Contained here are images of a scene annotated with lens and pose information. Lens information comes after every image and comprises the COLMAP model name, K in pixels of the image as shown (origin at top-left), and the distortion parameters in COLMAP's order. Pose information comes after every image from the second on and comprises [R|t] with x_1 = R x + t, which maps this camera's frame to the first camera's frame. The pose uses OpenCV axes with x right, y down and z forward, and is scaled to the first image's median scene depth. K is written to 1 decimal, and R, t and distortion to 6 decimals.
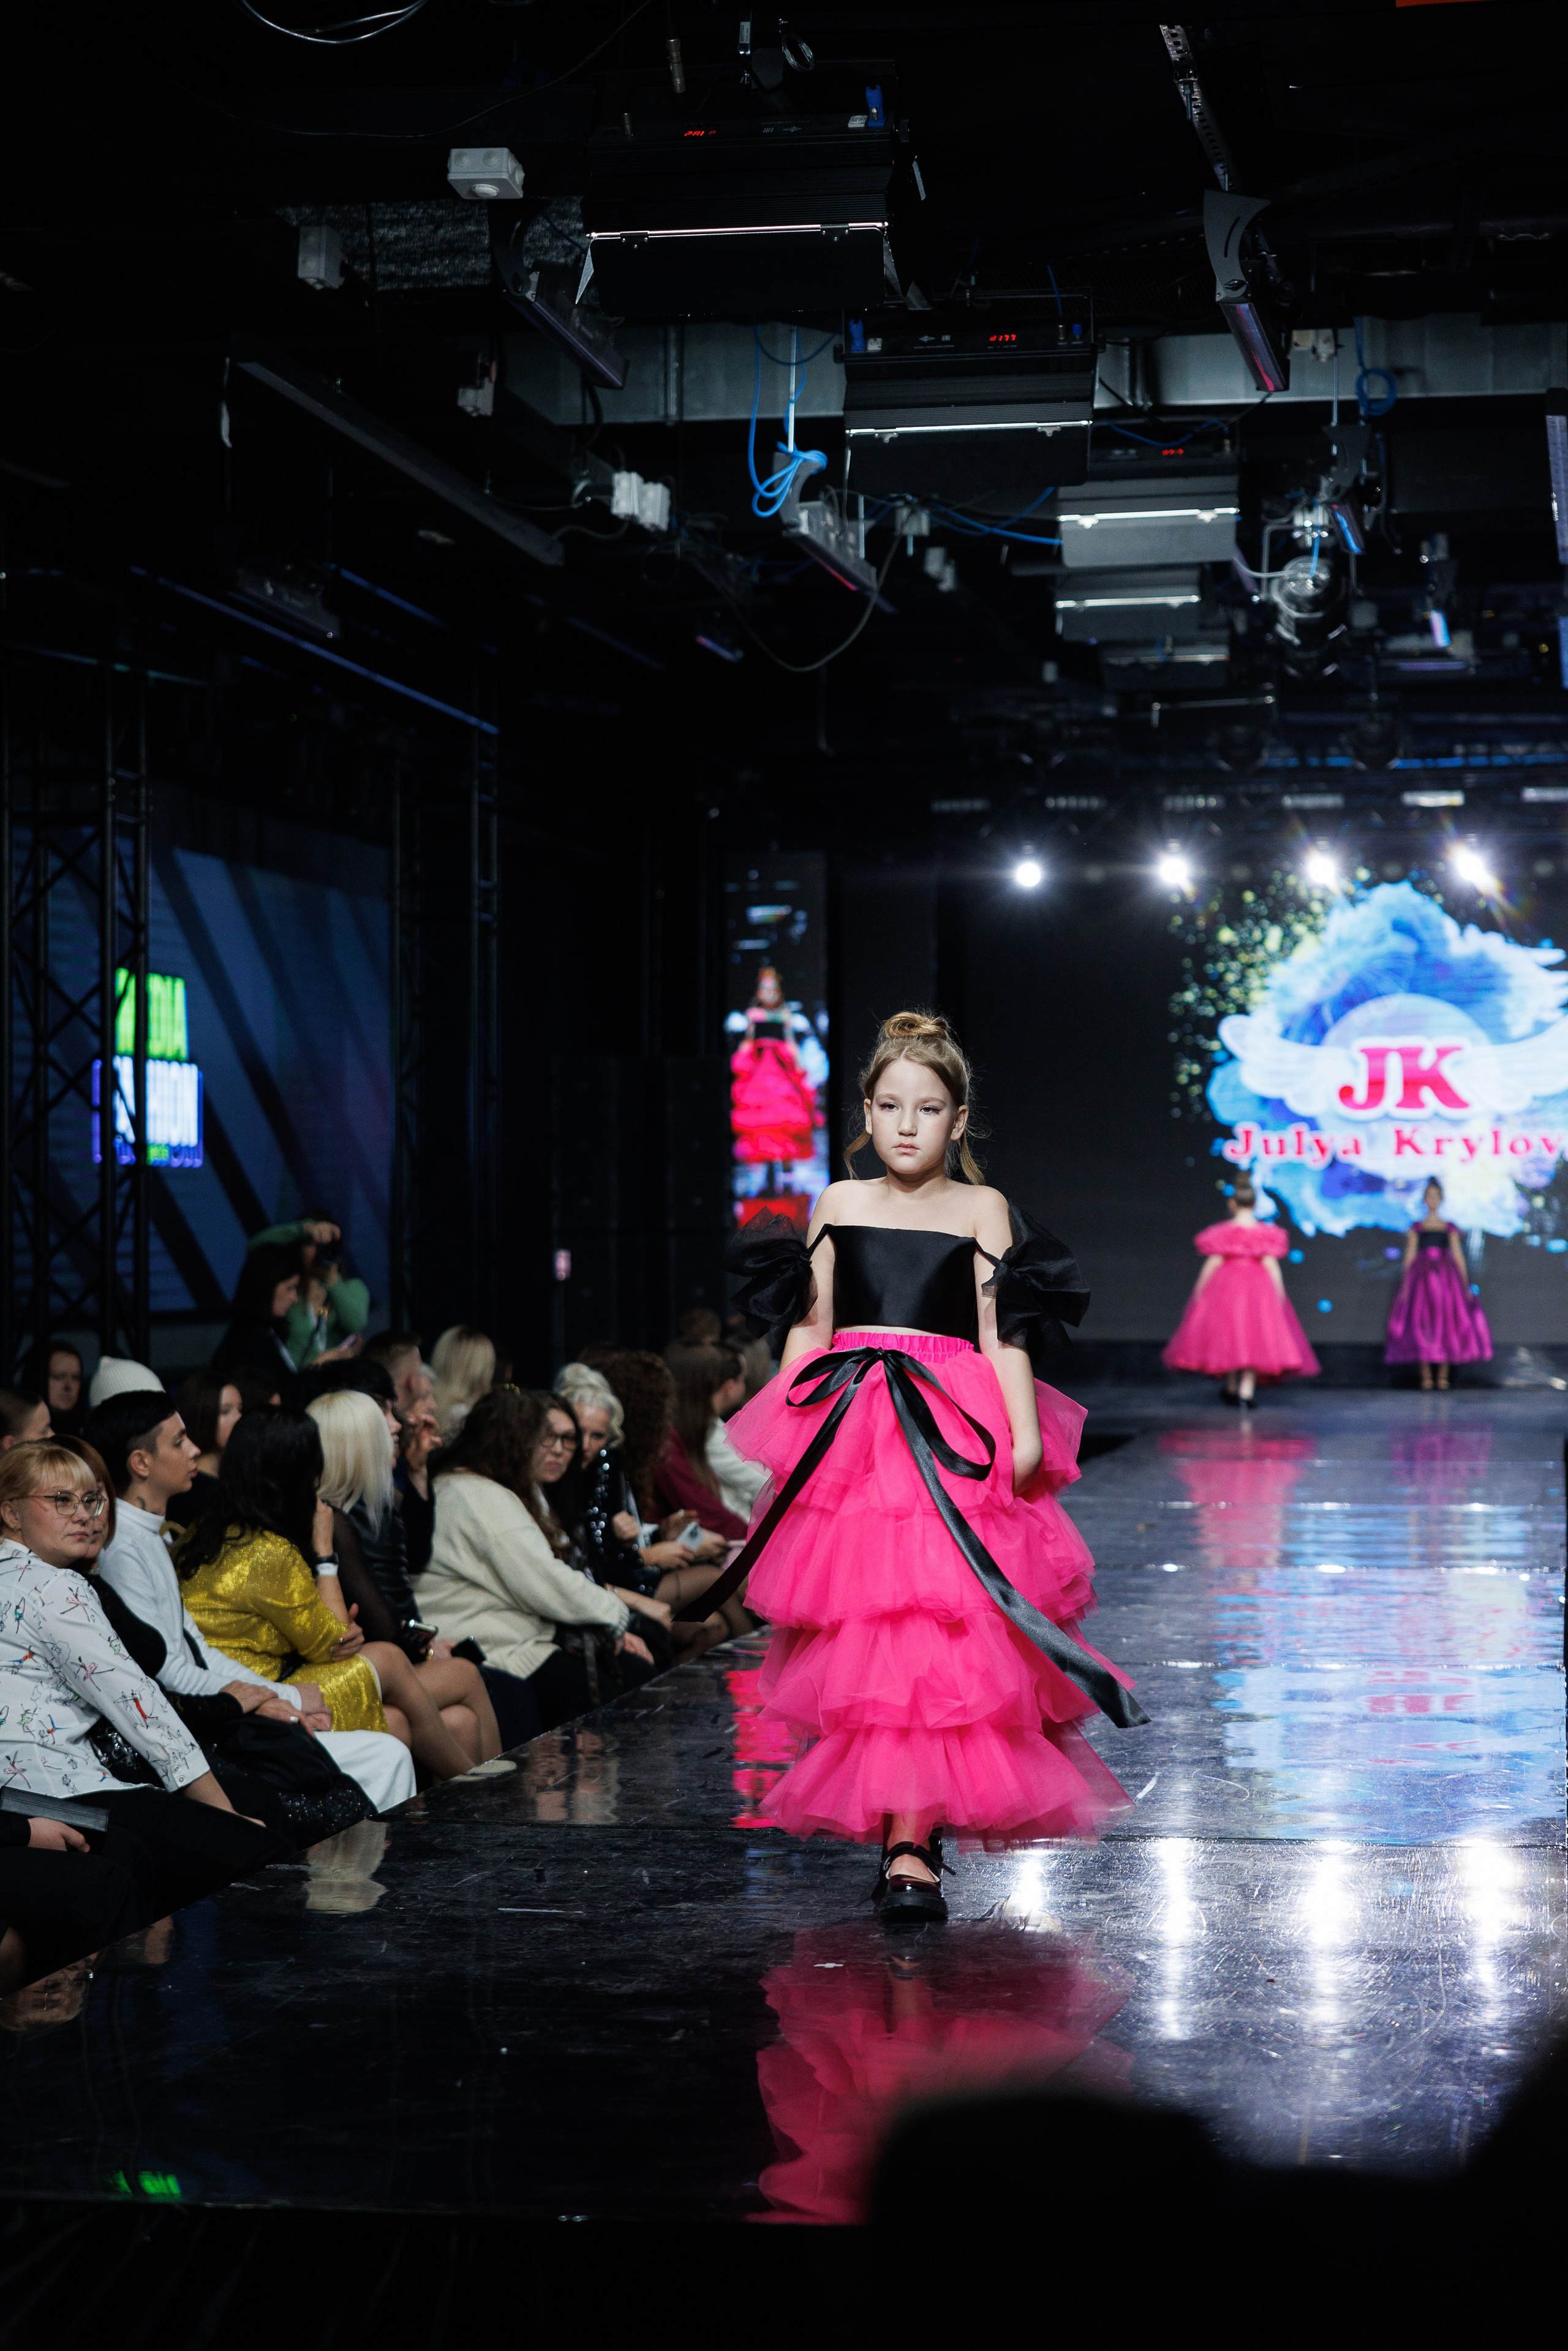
lens RADIAL K [[4523.7, 0, 781.6], [0, 4523.7, 1199.1], [0, 0, 1]] dist [0.045063, -0.025773]
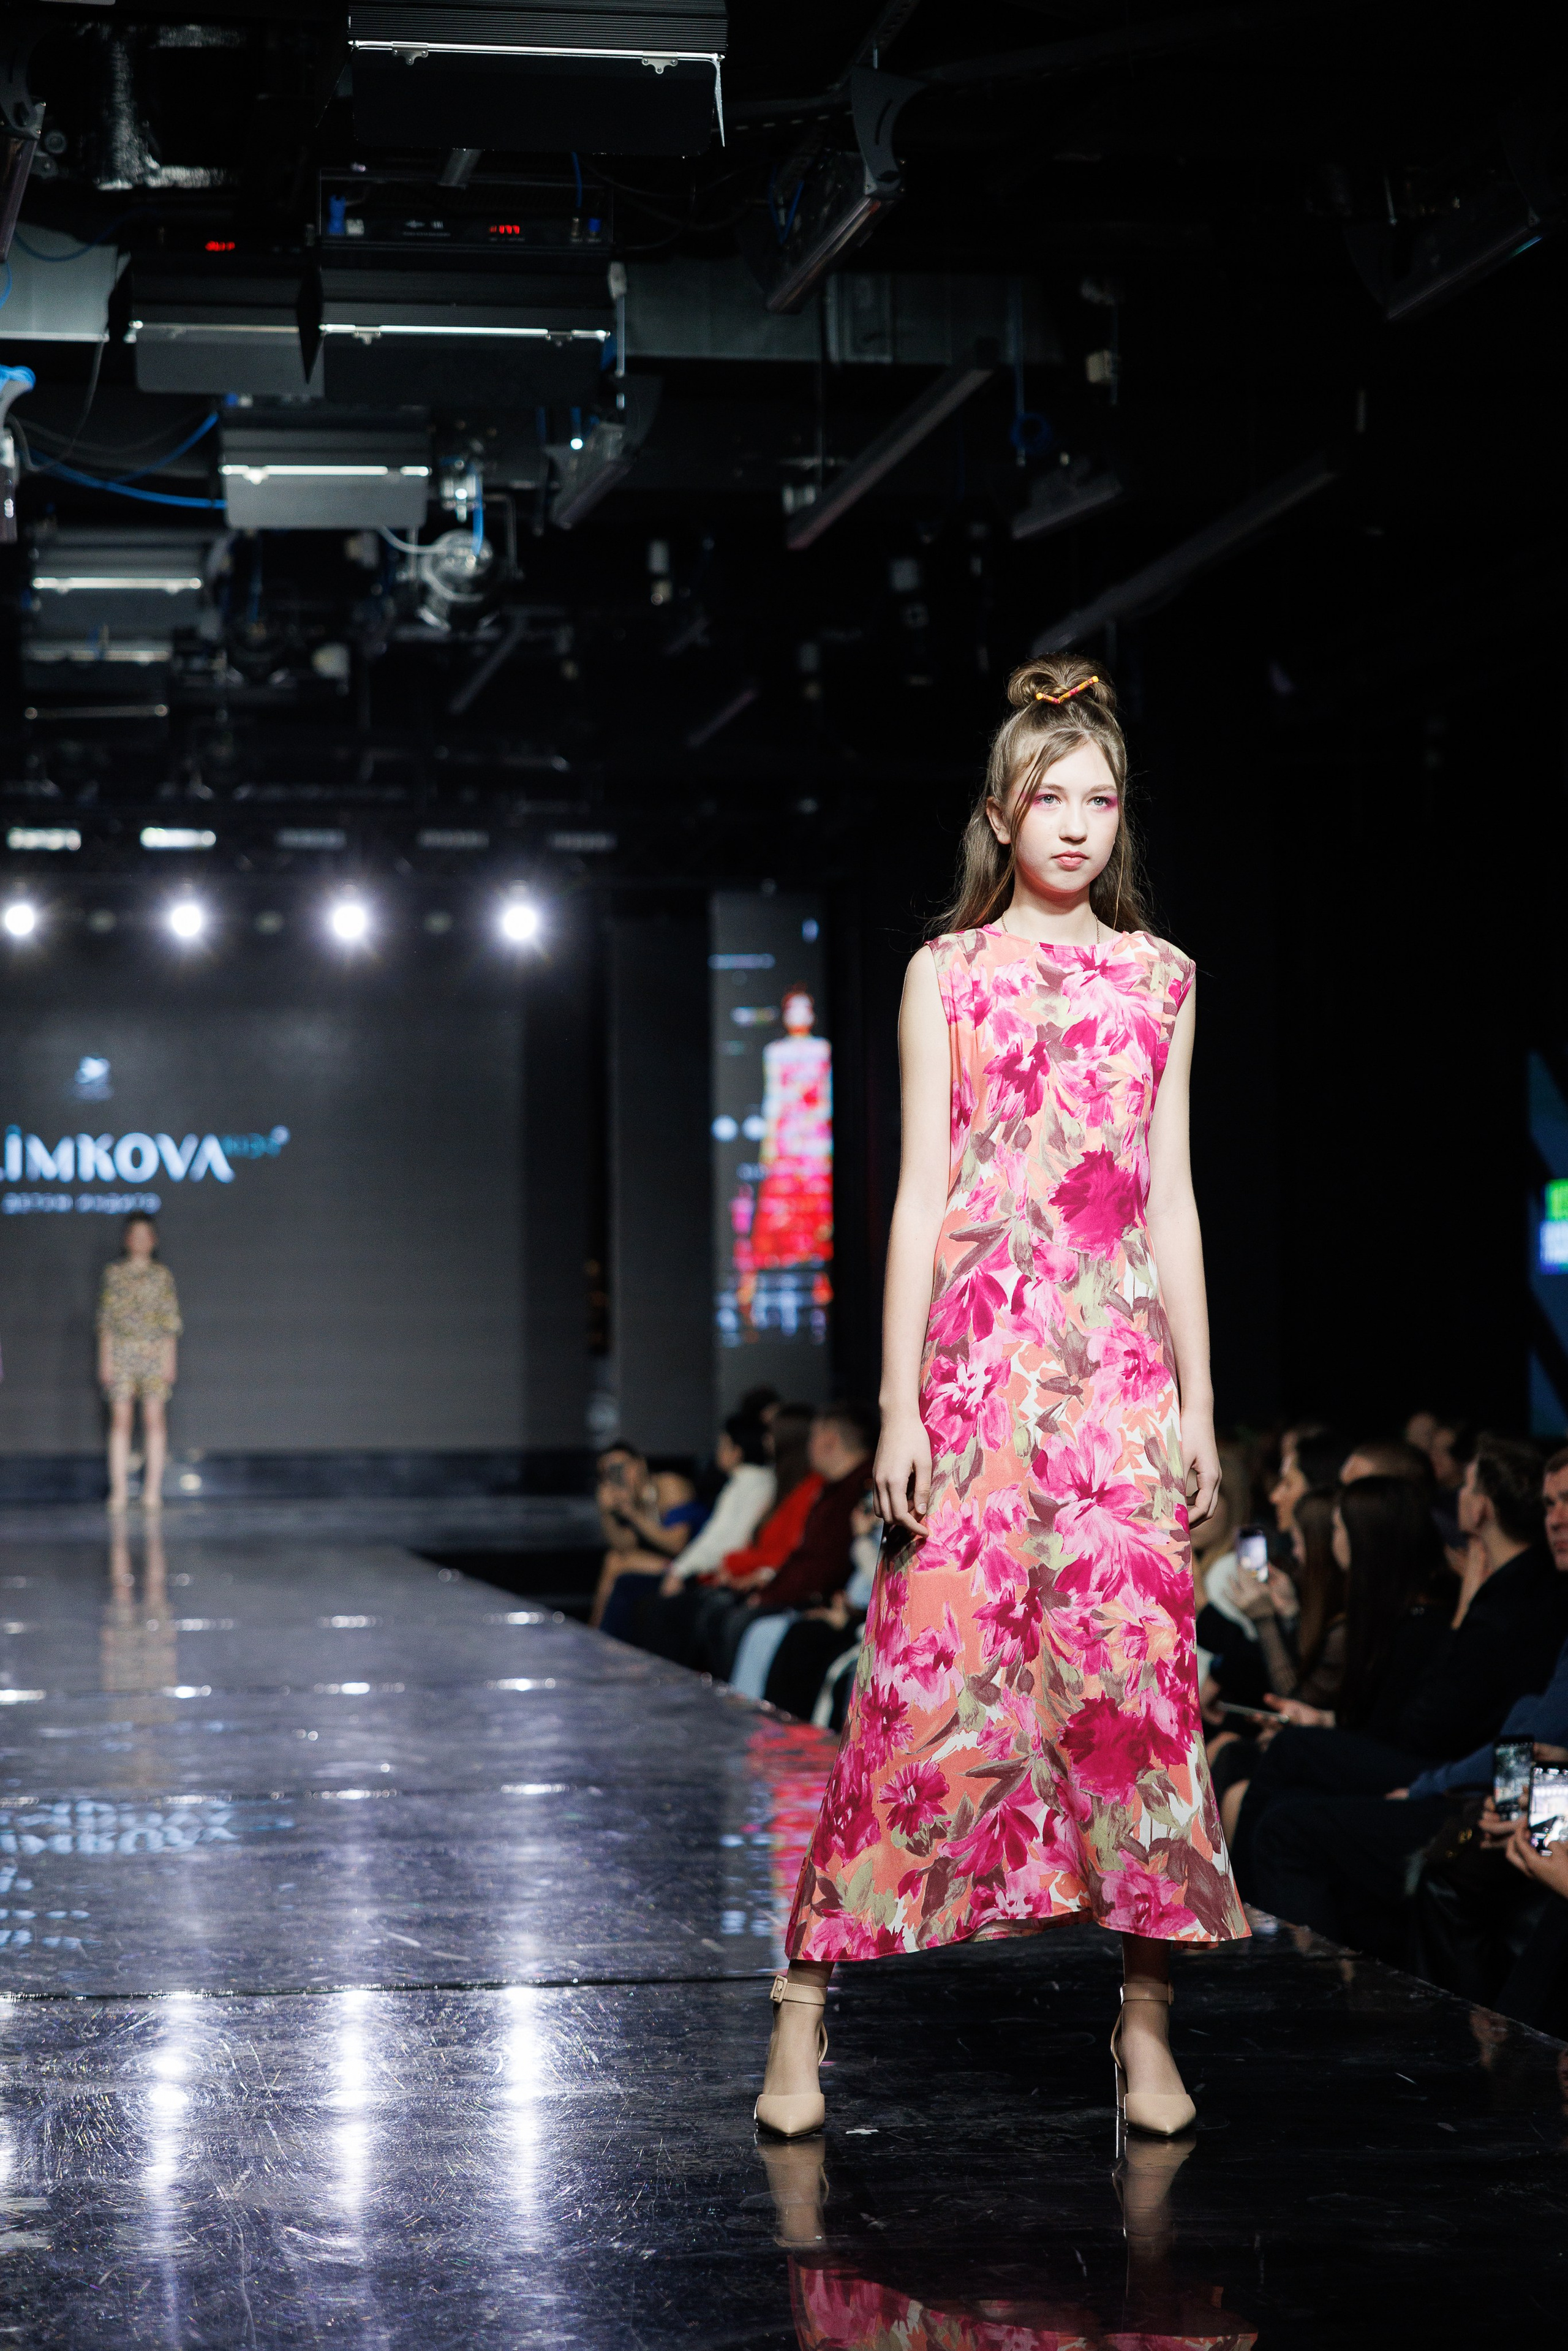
lens RADIAL K [[4979.5, 0, 786.2], [0, 4979.5, 1220.2], [0, 0, 1]] dist [0.017758, 0.235011]
pose [[0.941046, 0.000928, 0.338276, -0.156049], [0.005271, 0.999835, -0.017406, 0.009272], [-0.338236, 0.018163, 0.940886, 0.073452]]
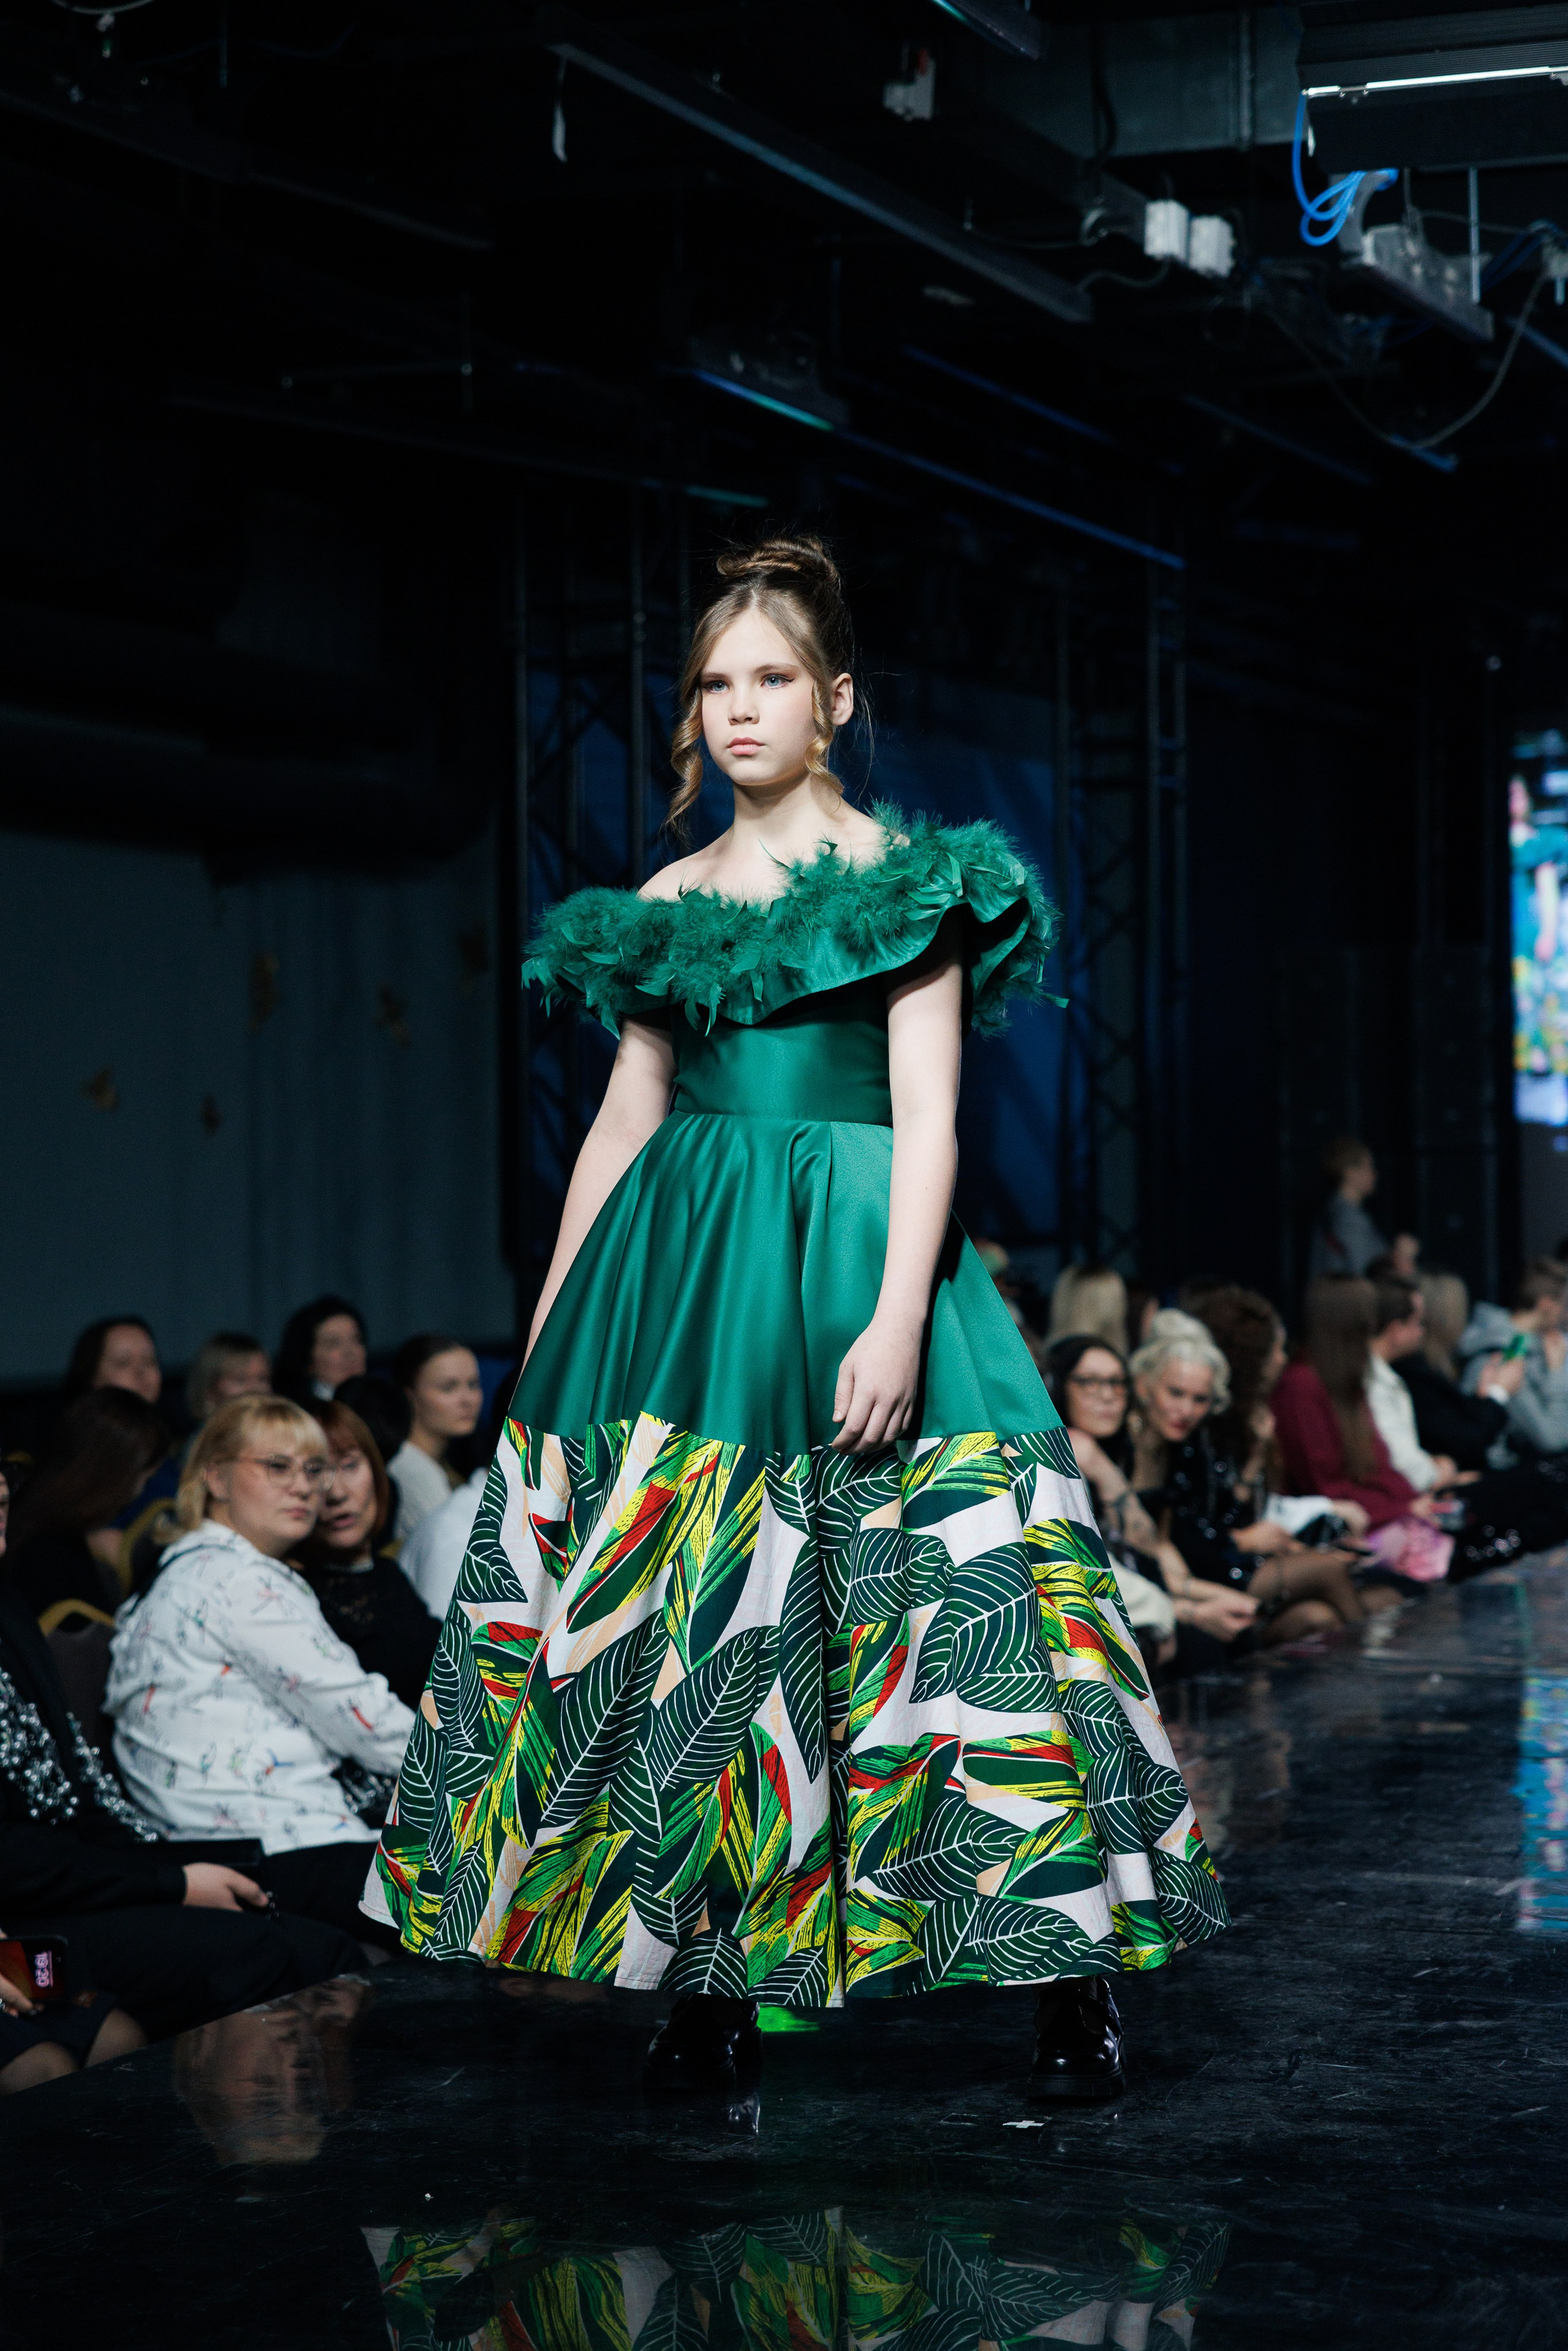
lens RADIAL K [[4937.6, 0, 783.8], [0, 4937.6, 1147.8], [0, 0, 1]] dist [0.041647, -0.061923]
pose [[0.981759, -0.006680, -0.190014, 0.062056], [0.007350, 0.999969, 0.002821, 0.005448], [0.189989, -0.004166, 0.981777, 0.110080]]
